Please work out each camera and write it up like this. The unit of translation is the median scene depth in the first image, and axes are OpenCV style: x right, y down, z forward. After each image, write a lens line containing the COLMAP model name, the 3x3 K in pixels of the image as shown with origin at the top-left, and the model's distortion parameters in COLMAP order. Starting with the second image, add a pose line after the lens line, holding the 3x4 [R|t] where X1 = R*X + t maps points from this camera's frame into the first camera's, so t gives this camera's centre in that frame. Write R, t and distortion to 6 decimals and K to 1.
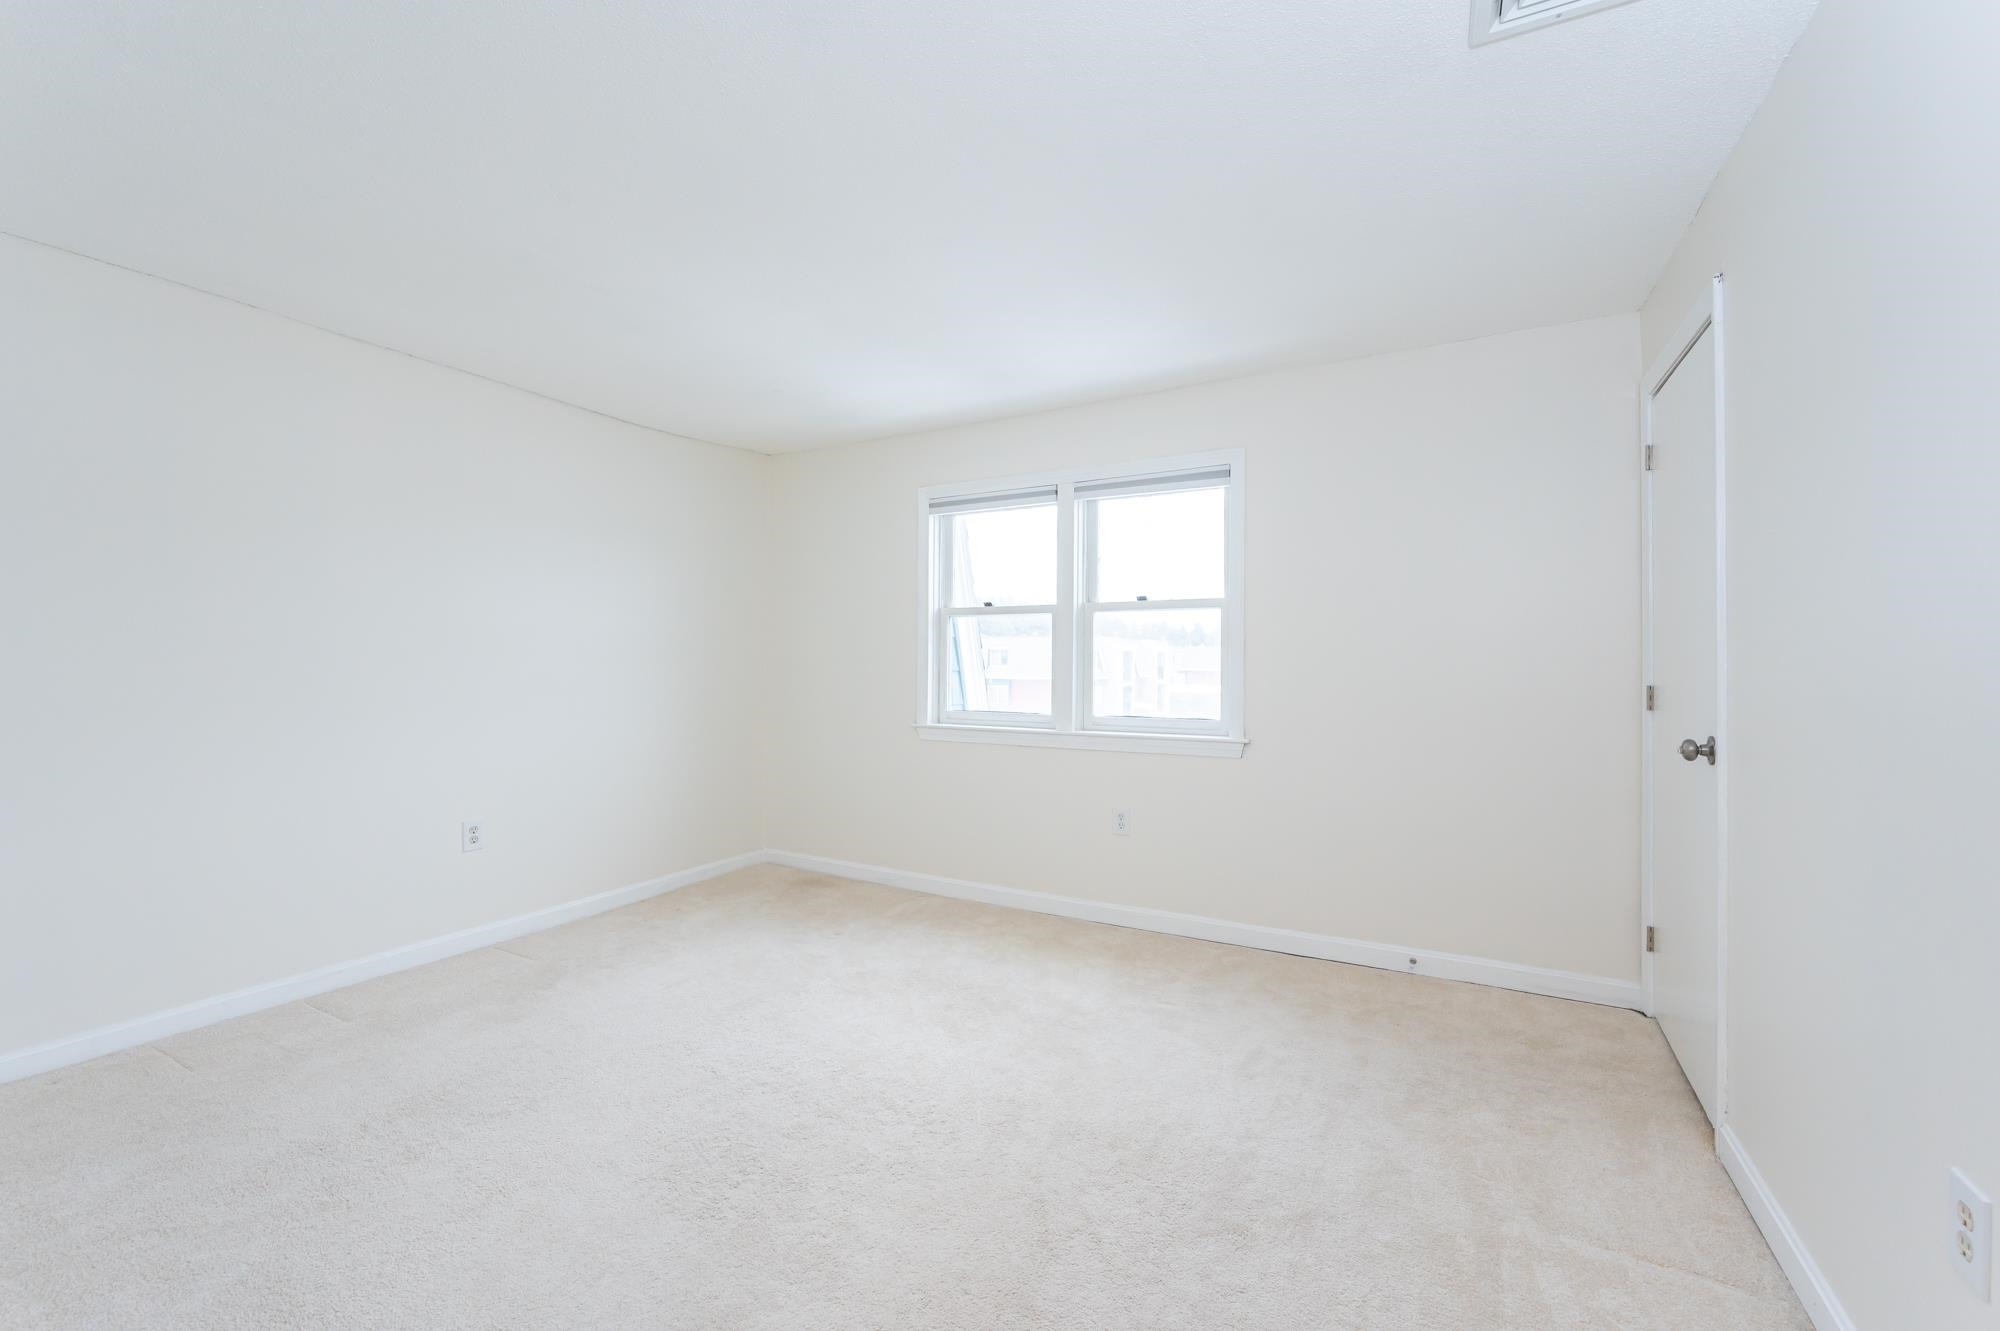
lens RADIAL K [[827.2, 0, 1002.6], [0, 827.2, 653.6], [0, 0, 1]] dist [0.009187, 0.000400]
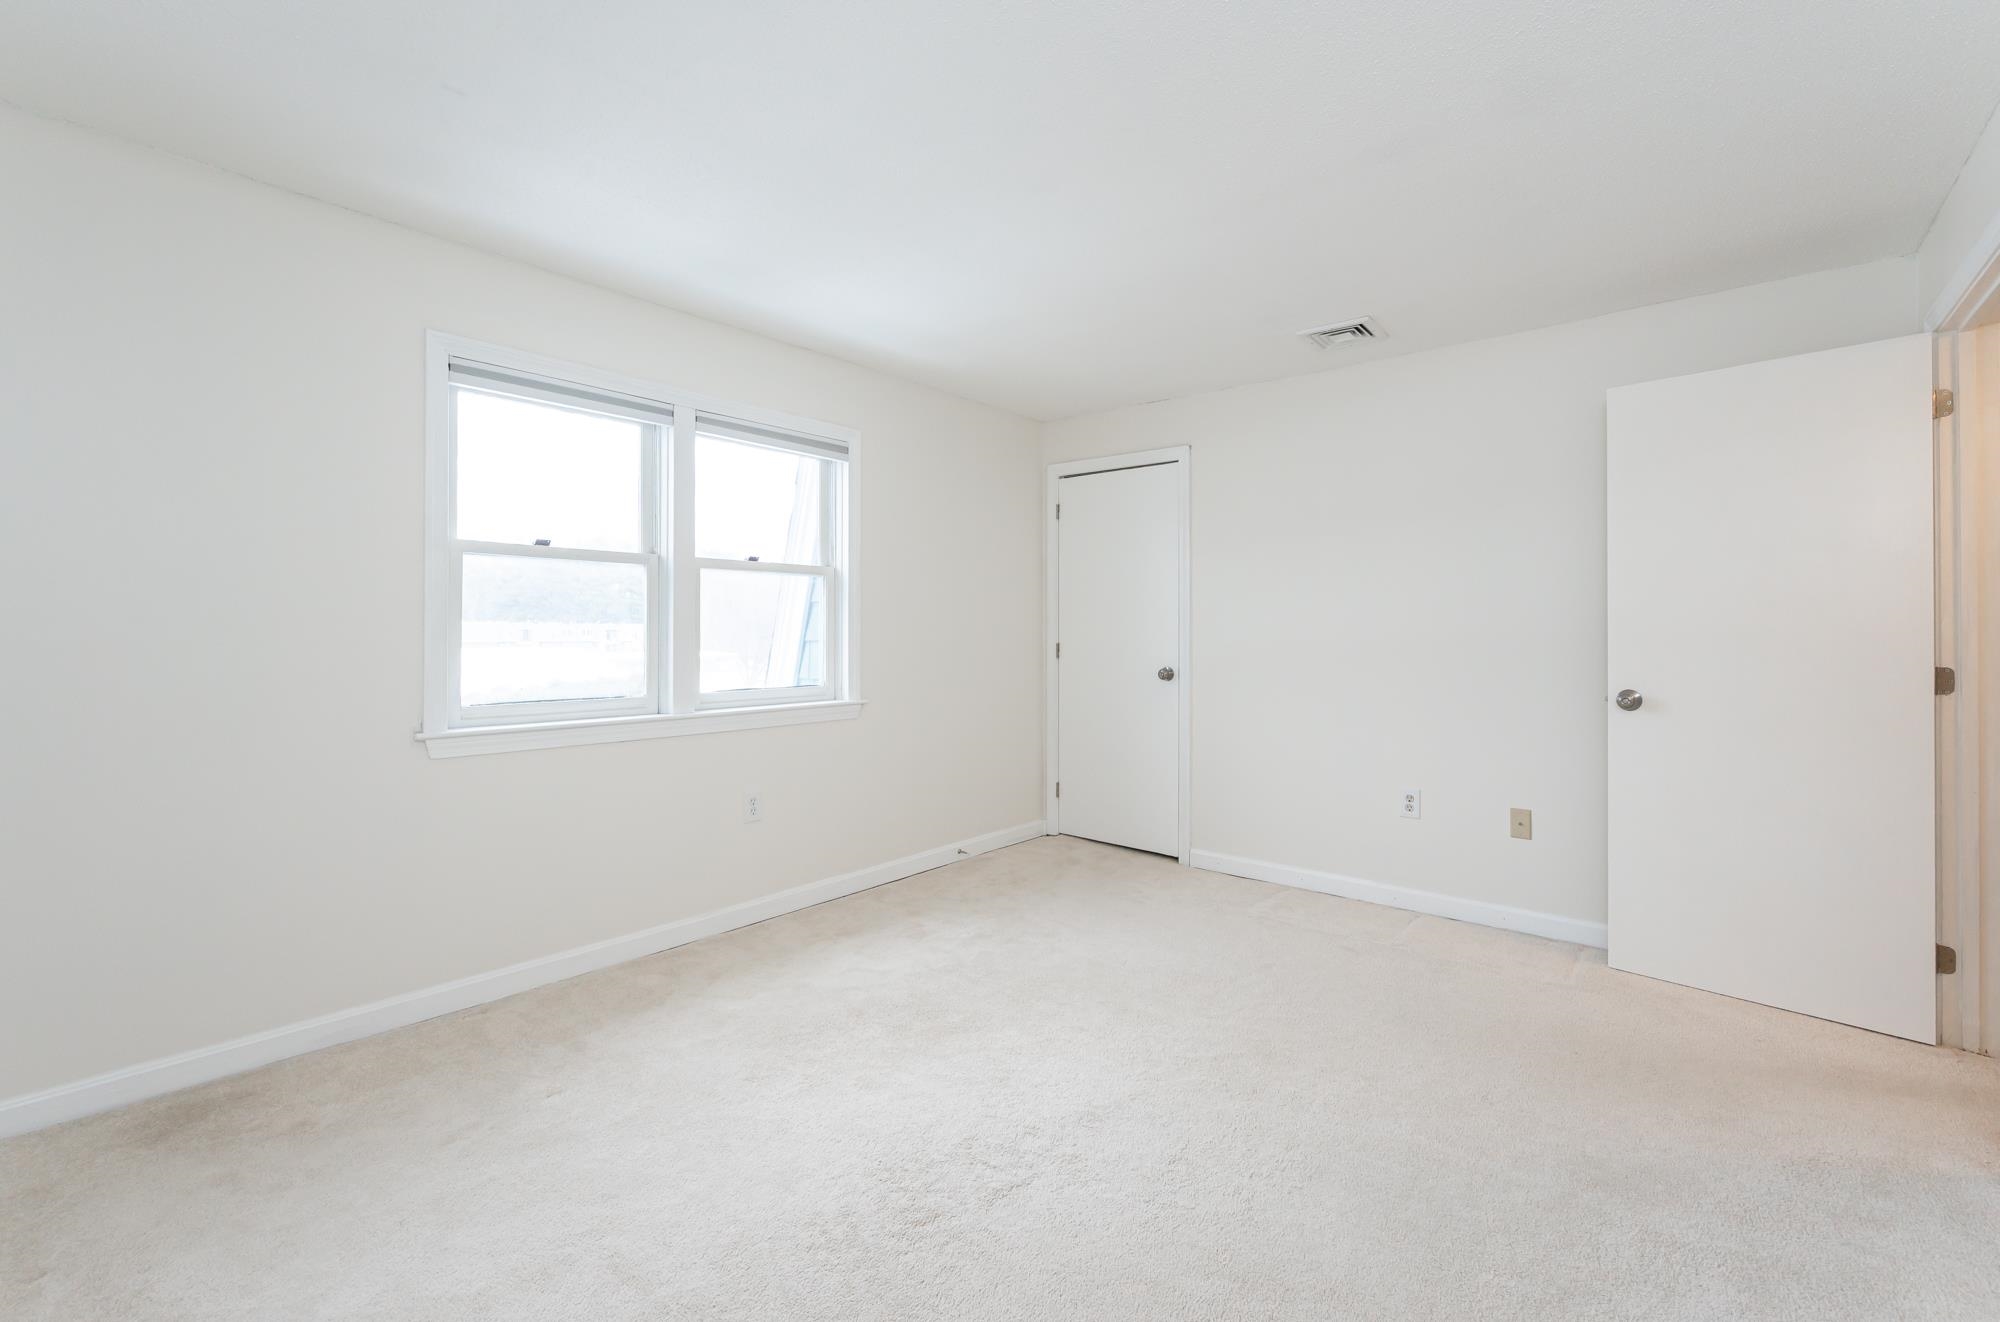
lens RADIAL K [[827.2, 0, 989.3], [0, 827.2, 633.4], [0, 0, 1]] dist [0.009187, 0.000400]
pose [[0.211961, 0.004009, 0.977270, -0.650084], [-0.006510, 0.999975, -0.002691, 0.015590], [-0.977256, -0.005791, 0.211982, 0.537313]]
